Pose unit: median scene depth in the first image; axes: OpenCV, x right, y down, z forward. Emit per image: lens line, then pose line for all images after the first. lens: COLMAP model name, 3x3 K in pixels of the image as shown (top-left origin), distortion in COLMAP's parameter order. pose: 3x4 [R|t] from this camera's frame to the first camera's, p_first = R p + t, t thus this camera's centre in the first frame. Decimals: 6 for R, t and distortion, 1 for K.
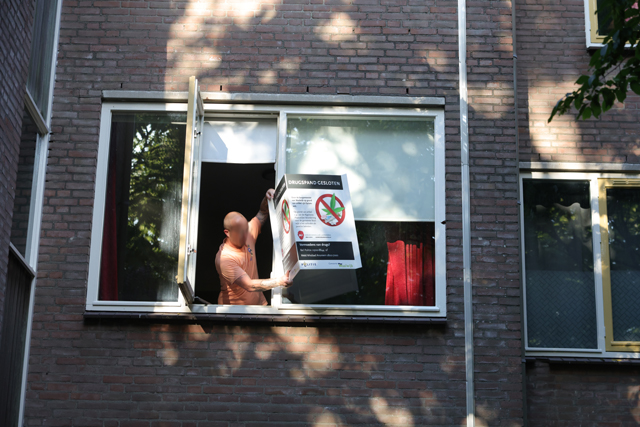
lens RADIAL K [[1245.5, 0, 330.5], [0, 1245.5, 192.5], [0, 0, 1]] dist [-0.016964, 0.028518]
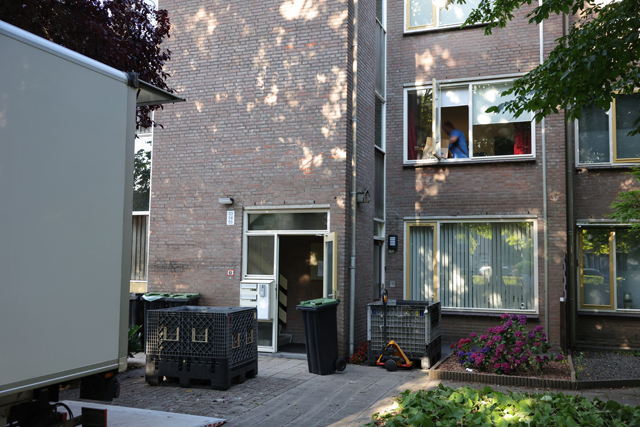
lens RADIAL K [[604.3, 0, 320.0], [0, 604.3, 213.5], [0, 0, 1]] dist [-0.008539, -0.001249]
pose [[0.927501, -0.033681, -0.372301, 0.138094], [0.119304, 0.970521, 0.209419, -0.107787], [0.354272, -0.238653, 0.904177, -0.355042]]
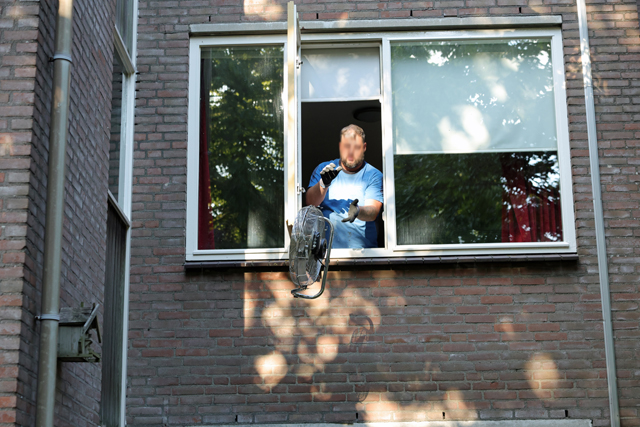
lens RADIAL K [[1235.3, 0, 317.8], [0, 1235.3, 201.7], [0, 0, 1]] dist [-0.011992, 0.144104]
pose [[0.998567, -0.040775, -0.034646, -0.062979], [0.041852, 0.998645, 0.030939, 0.025741], [0.033338, -0.032344, 0.998921, 0.082602]]
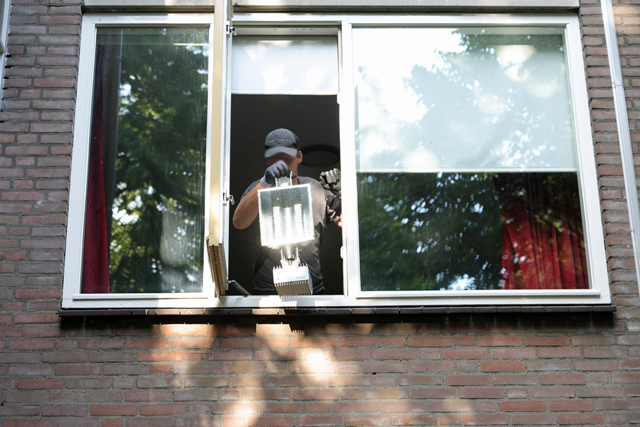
lens RADIAL K [[1235.3, 0, 317.8], [0, 1235.3, 201.7], [0, 0, 1]] dist [-0.011992, 0.144104]
pose [[0.999315, -0.023514, 0.028564, -0.077731], [0.026233, 0.994753, -0.098883, 0.104052], [-0.026089, 0.099565, 0.994689, 0.337830]]
